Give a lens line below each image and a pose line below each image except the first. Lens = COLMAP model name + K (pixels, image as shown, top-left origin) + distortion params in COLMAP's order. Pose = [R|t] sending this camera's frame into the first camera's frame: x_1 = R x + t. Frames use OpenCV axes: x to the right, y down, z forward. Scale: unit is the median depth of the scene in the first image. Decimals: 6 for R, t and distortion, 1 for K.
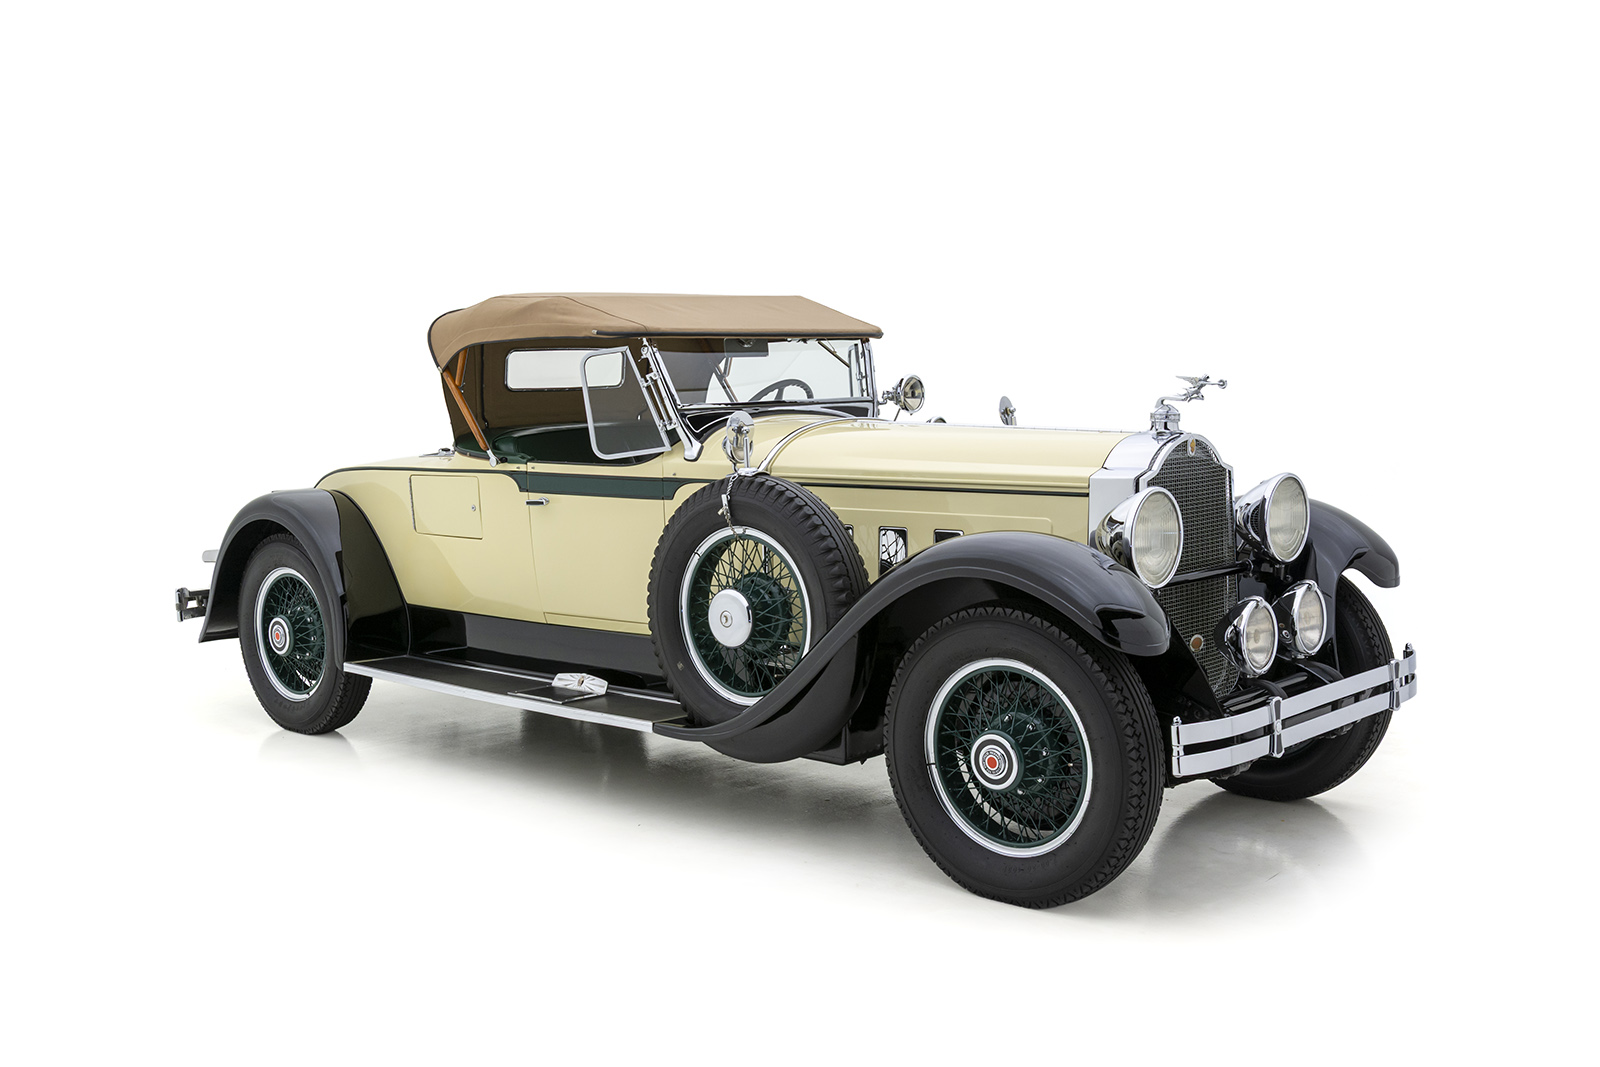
lens RADIAL K [[1721.0, 0, 800.0], [0, 1721.0, 533.5], [0, 0, 1]] dist [-0.063243, -0.002857]
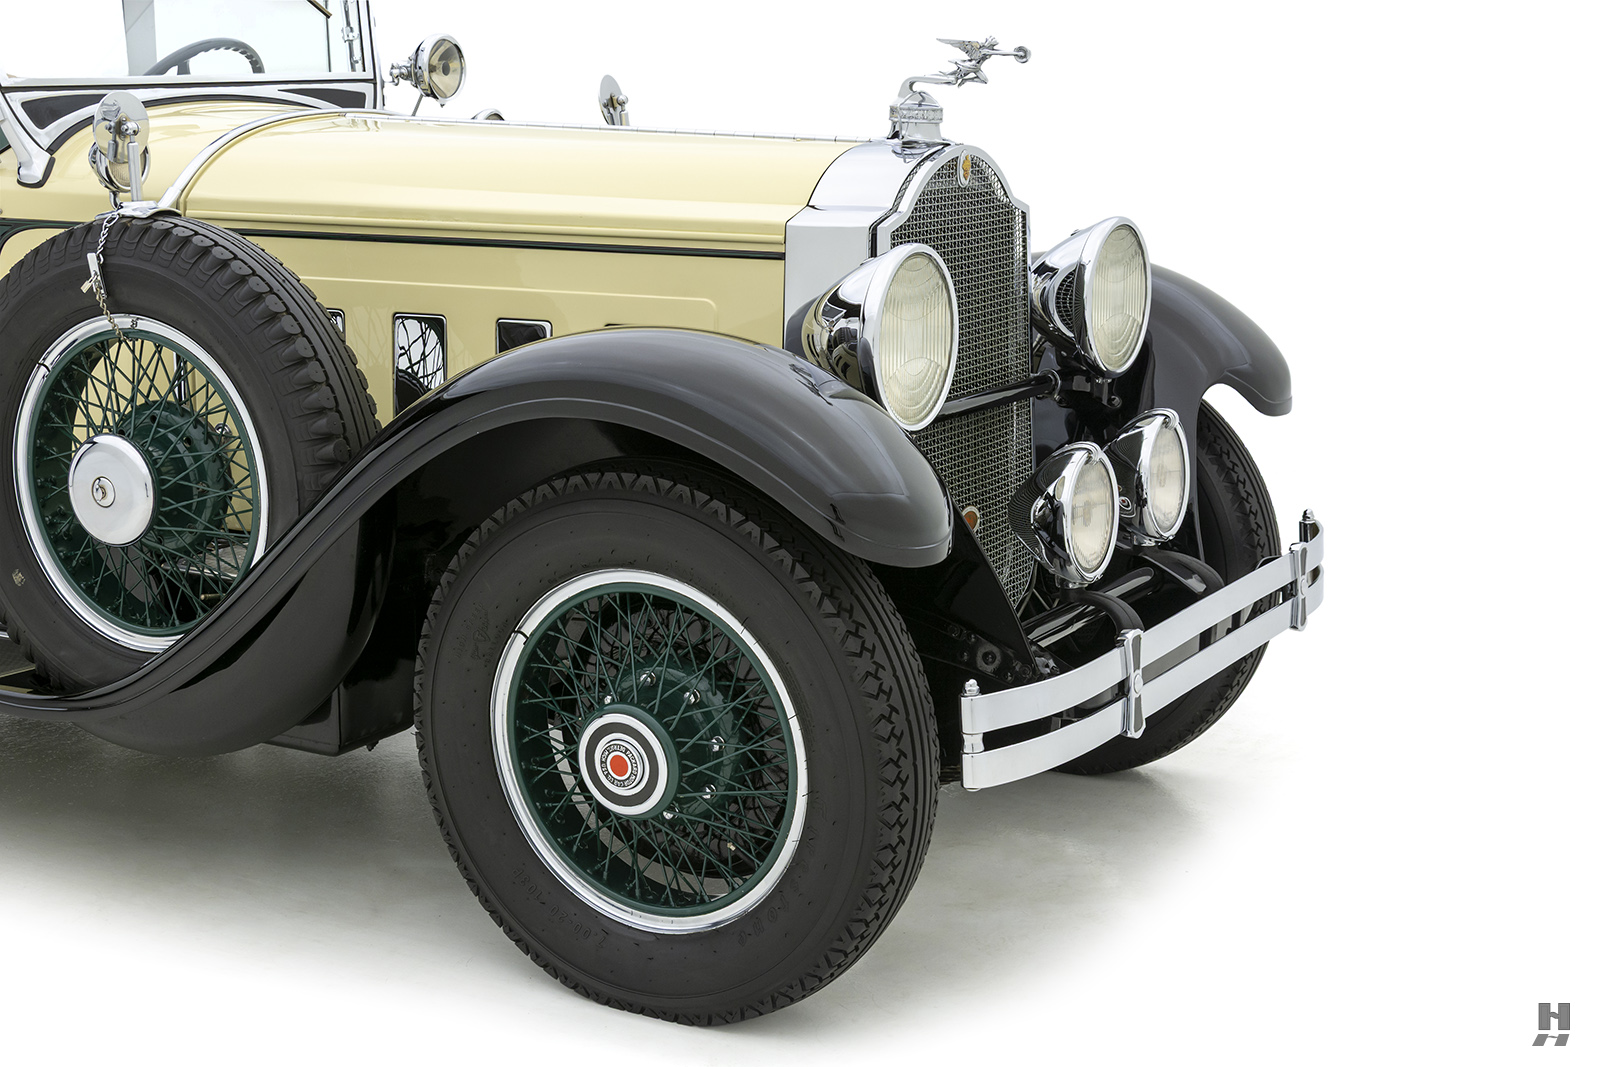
lens RADIAL K [[2449.4, 0, 828.8], [0, 2449.4, 560.1], [0, 0, 1]] dist [-0.035802, 0.016447]
pose [[0.973880, -0.024985, 0.225683, 0.004084], [-0.000214, 0.993826, 0.110950, -0.012560], [-0.227062, -0.108100, 0.967862, 0.228320]]
